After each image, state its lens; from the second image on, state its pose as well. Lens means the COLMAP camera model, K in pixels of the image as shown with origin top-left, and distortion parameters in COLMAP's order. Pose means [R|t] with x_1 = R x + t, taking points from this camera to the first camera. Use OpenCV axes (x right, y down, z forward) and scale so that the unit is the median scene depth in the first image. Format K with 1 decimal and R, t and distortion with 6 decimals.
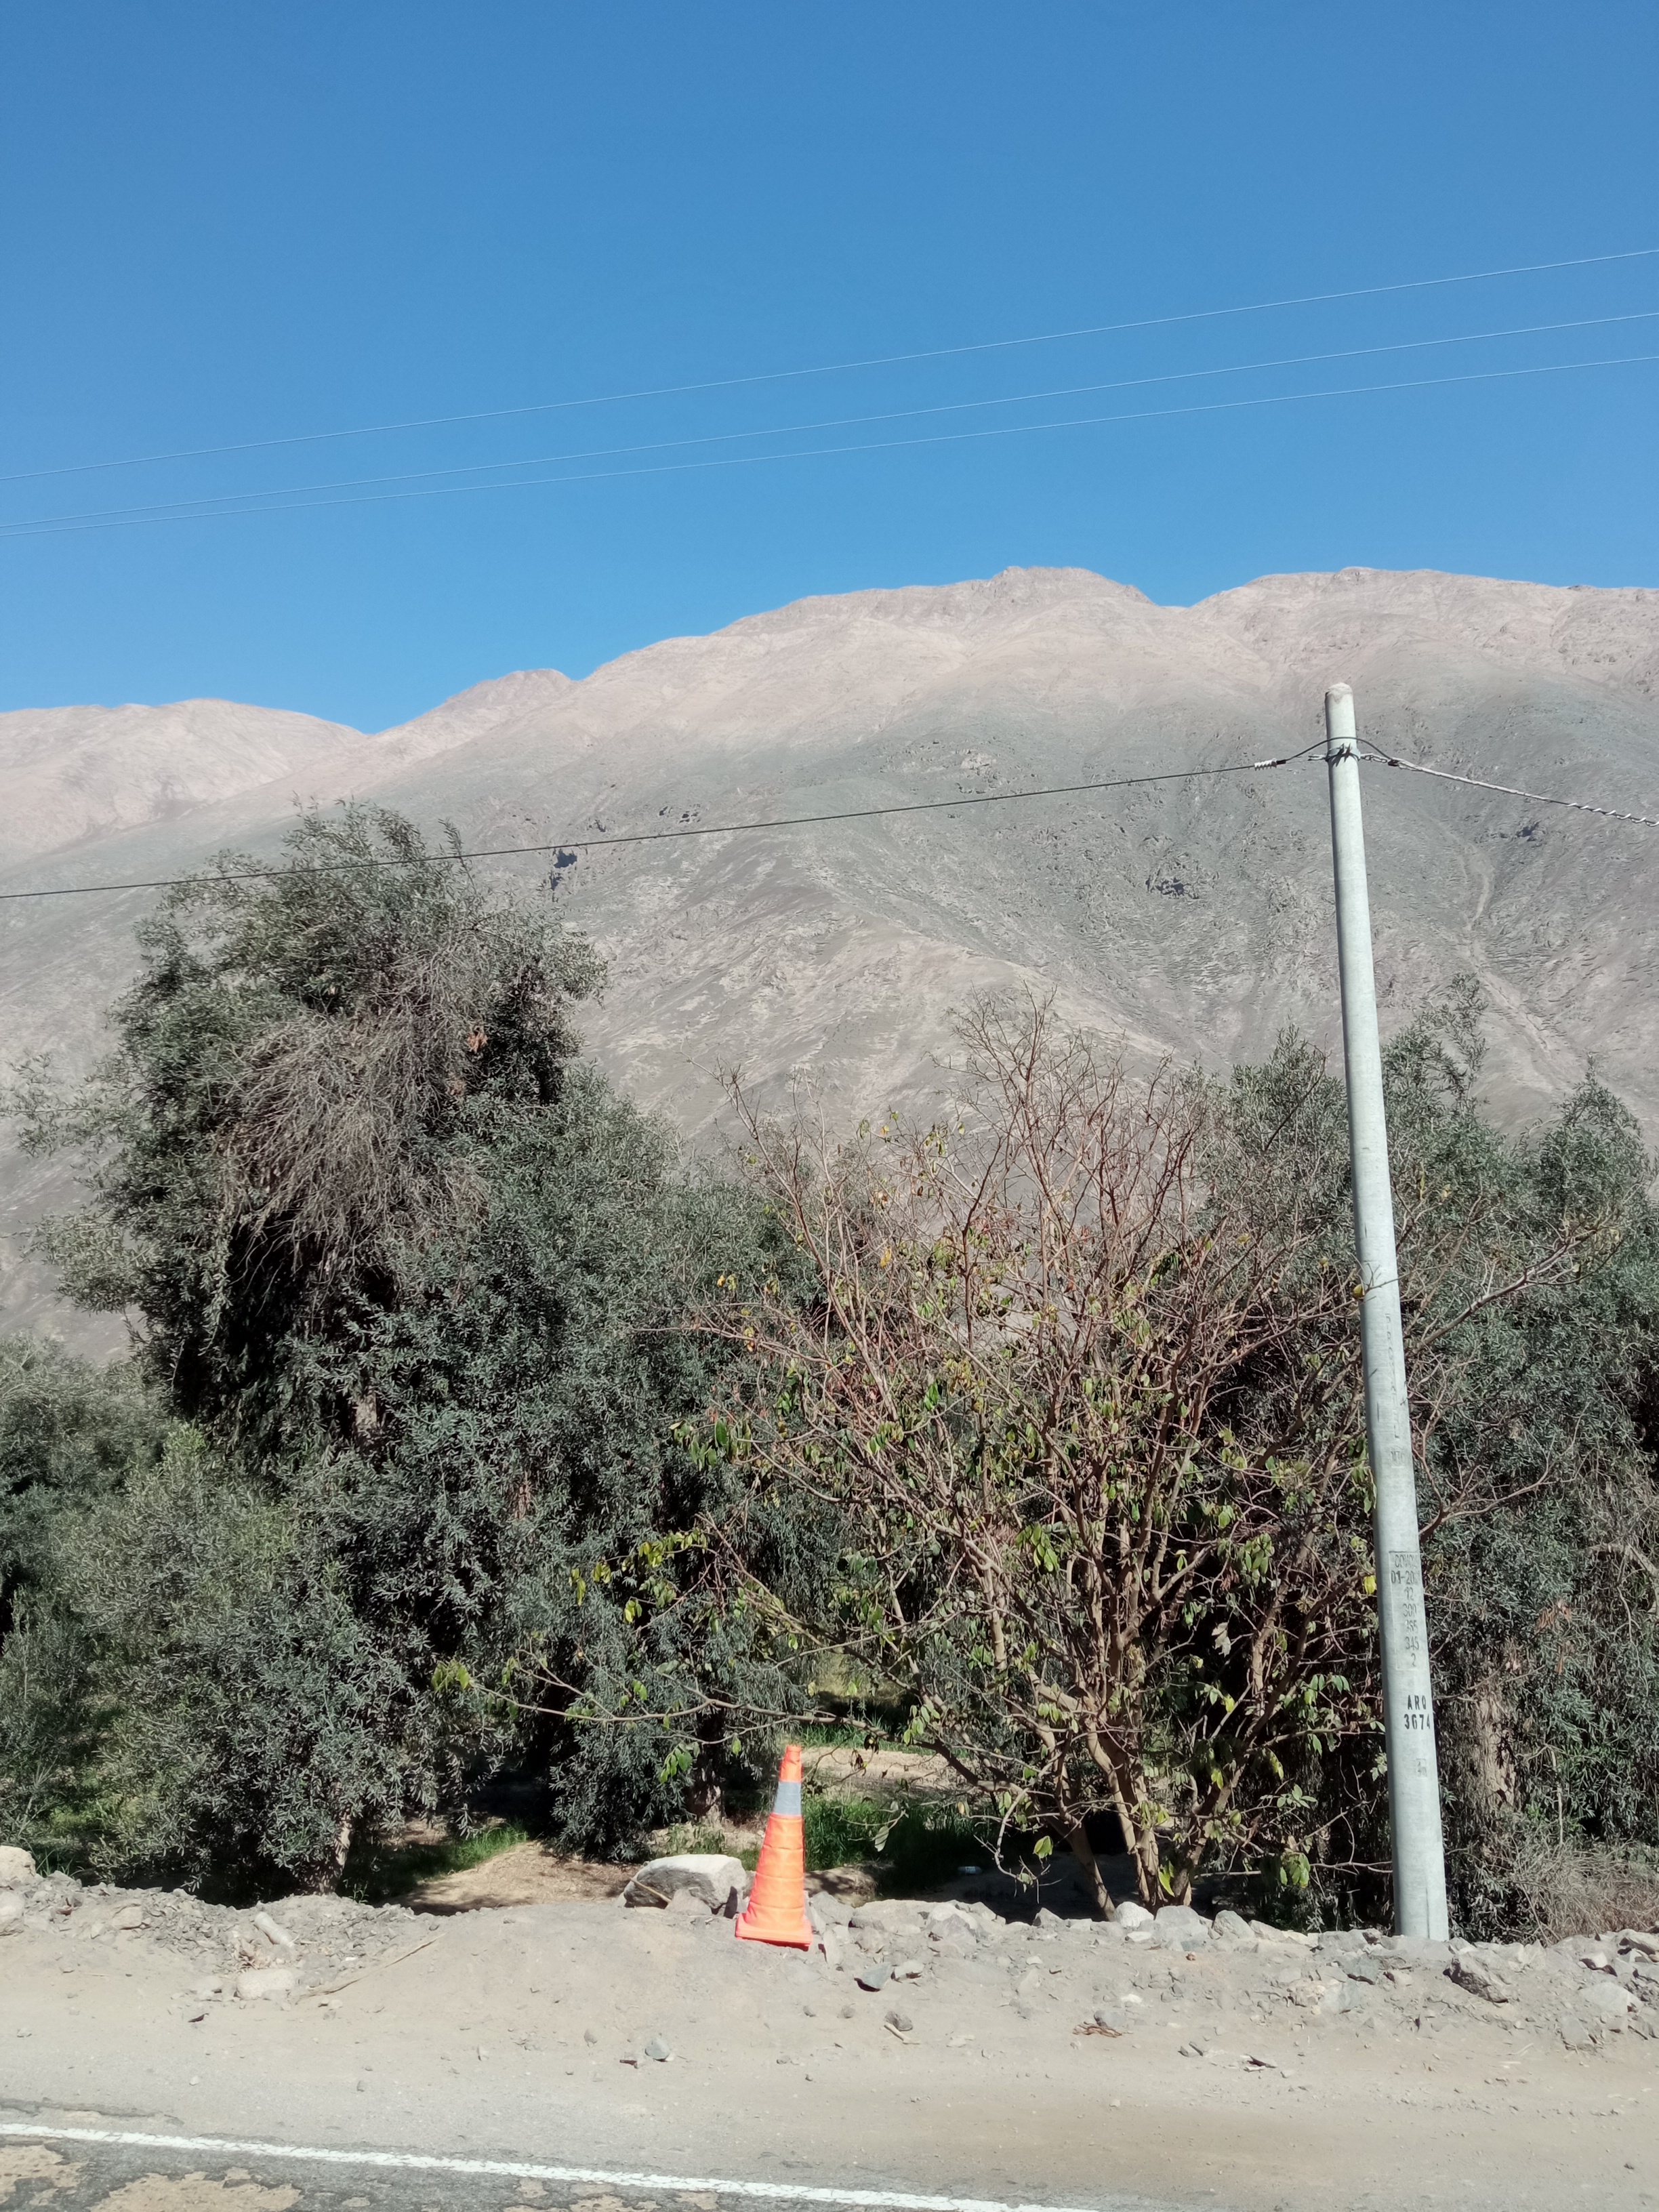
lens RADIAL K [[1808.4, 0, 818.1], [0, 1808.4, 1100.6], [0, 0, 1]] dist [0.146914, -0.273117]
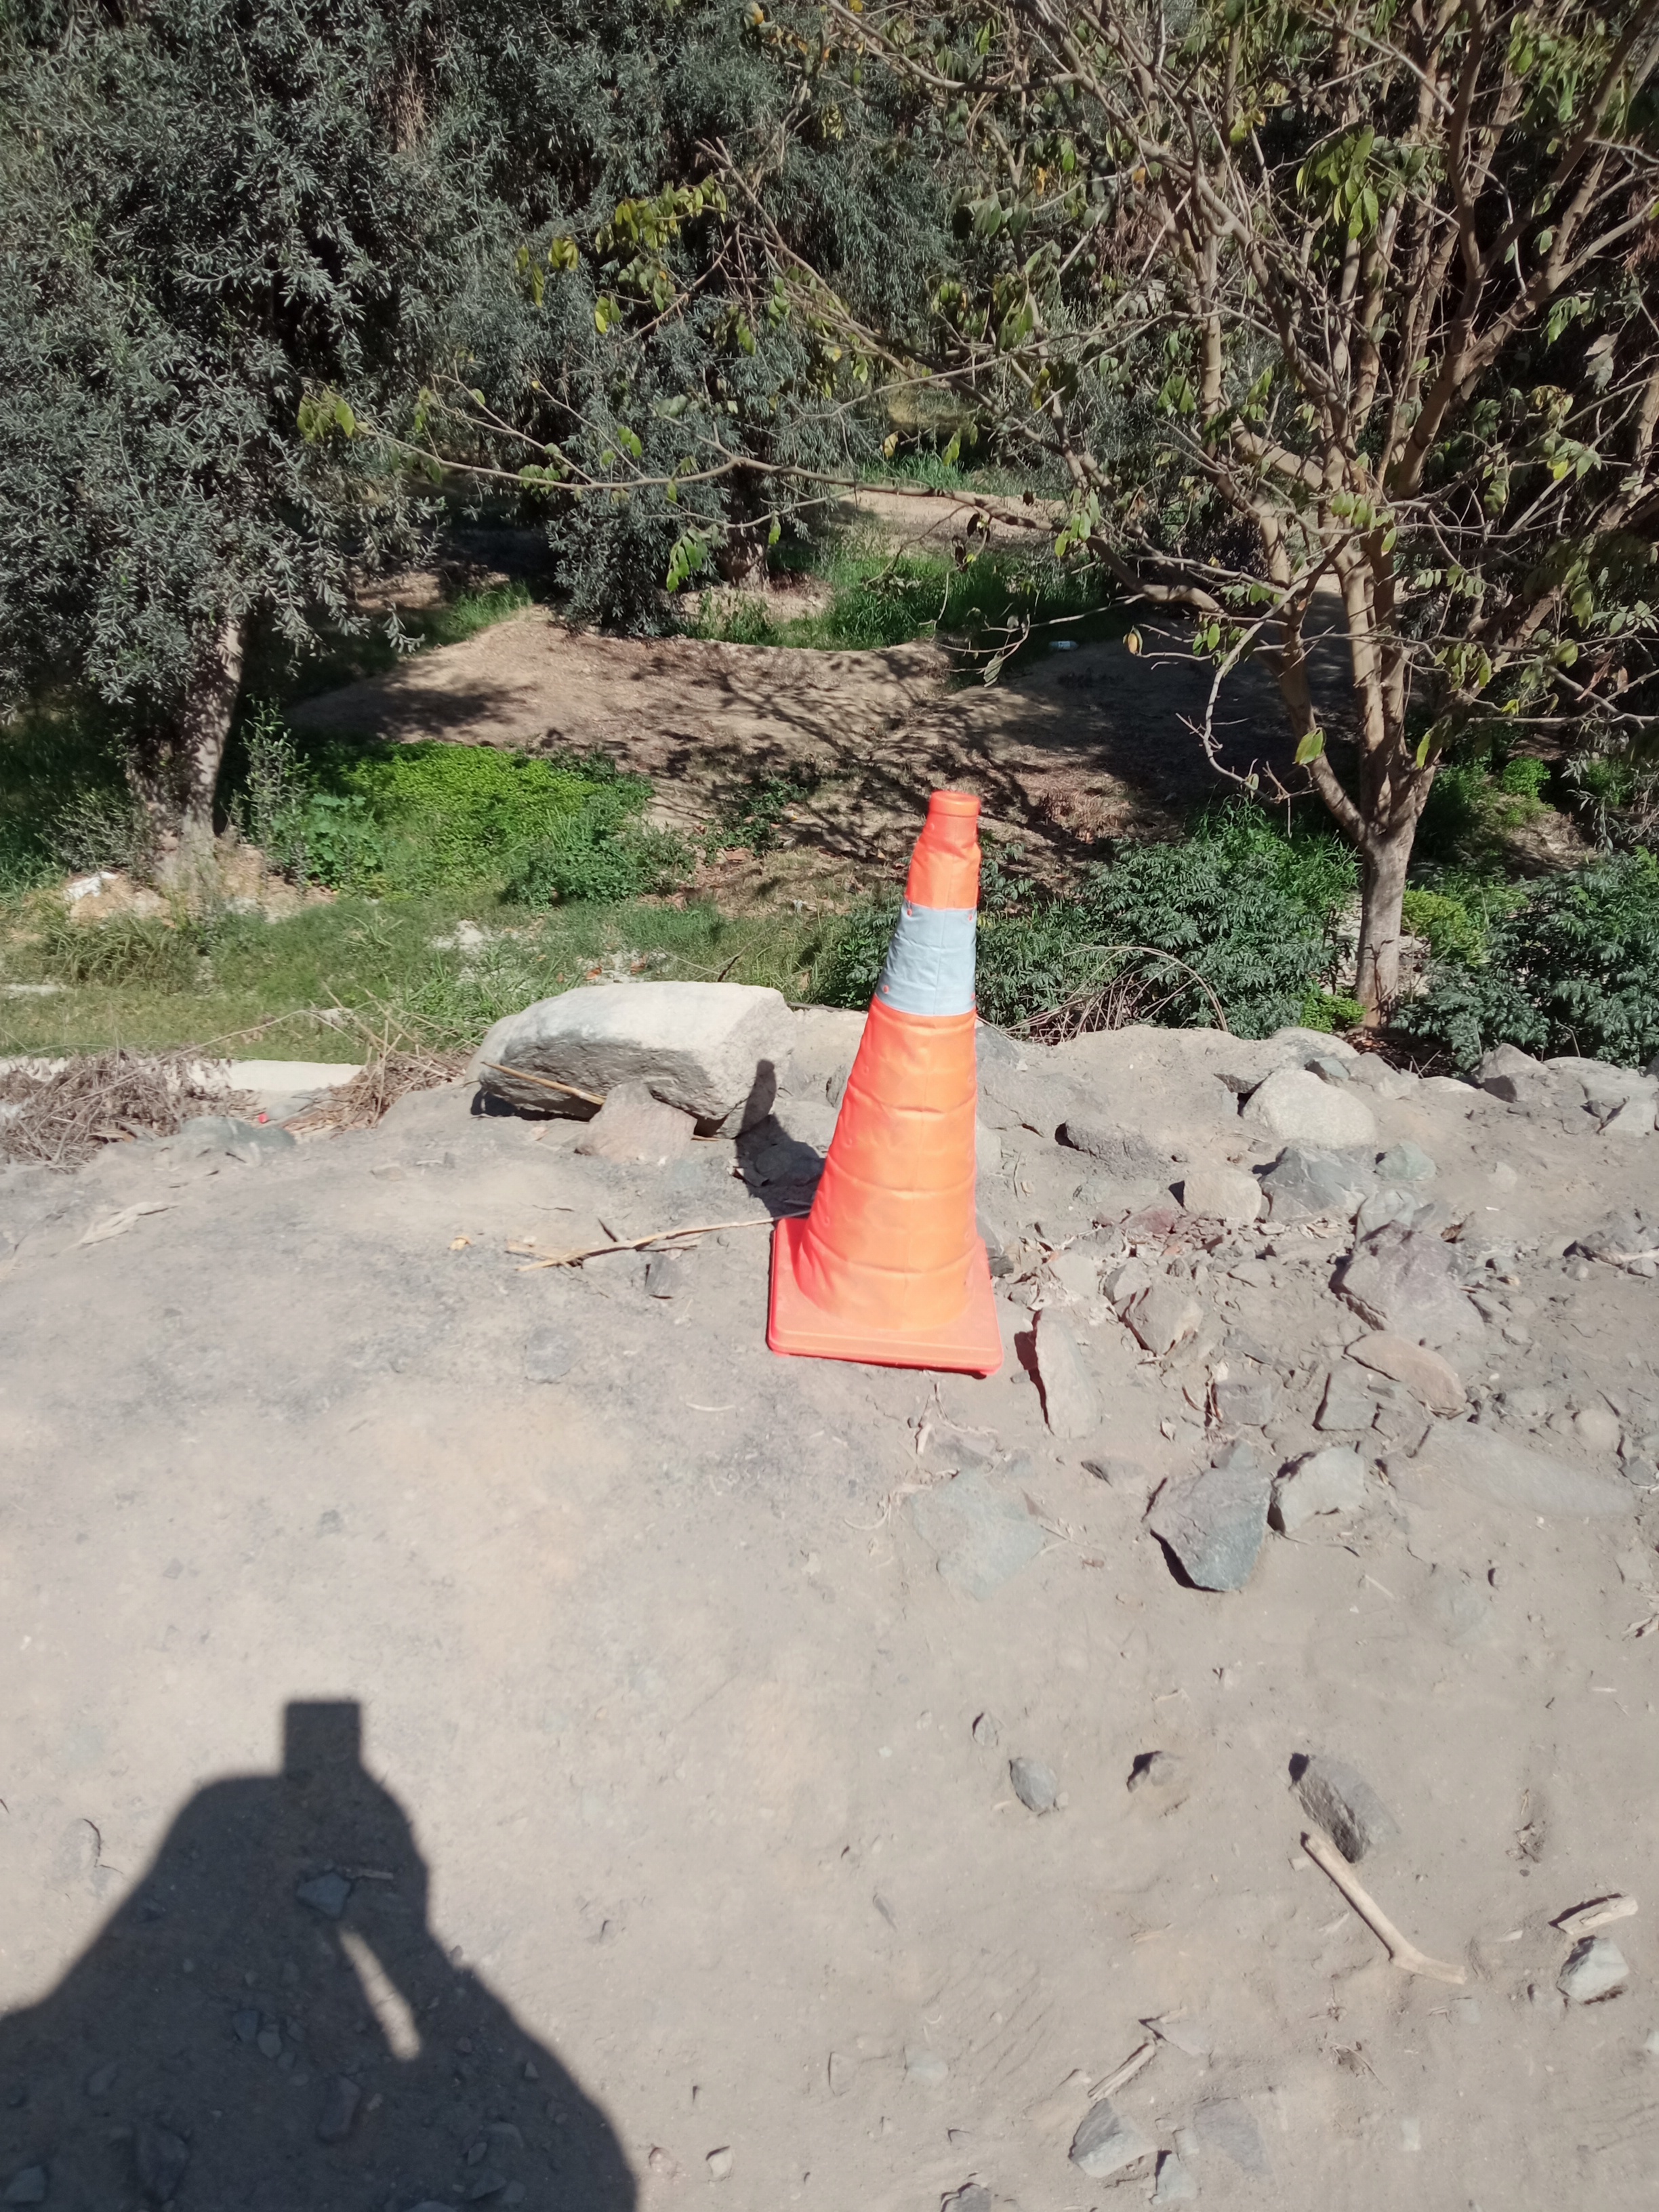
lens RADIAL K [[1808.4, 0, 818.1], [0, 1808.4, 1100.6], [0, 0, 1]] dist [0.146914, -0.273117]
pose [[0.999695, 0.010127, -0.022504, -0.012787], [0.006135, 0.781299, 0.624127, 0.096078], [0.023903, -0.624075, 0.780999, 0.340736]]
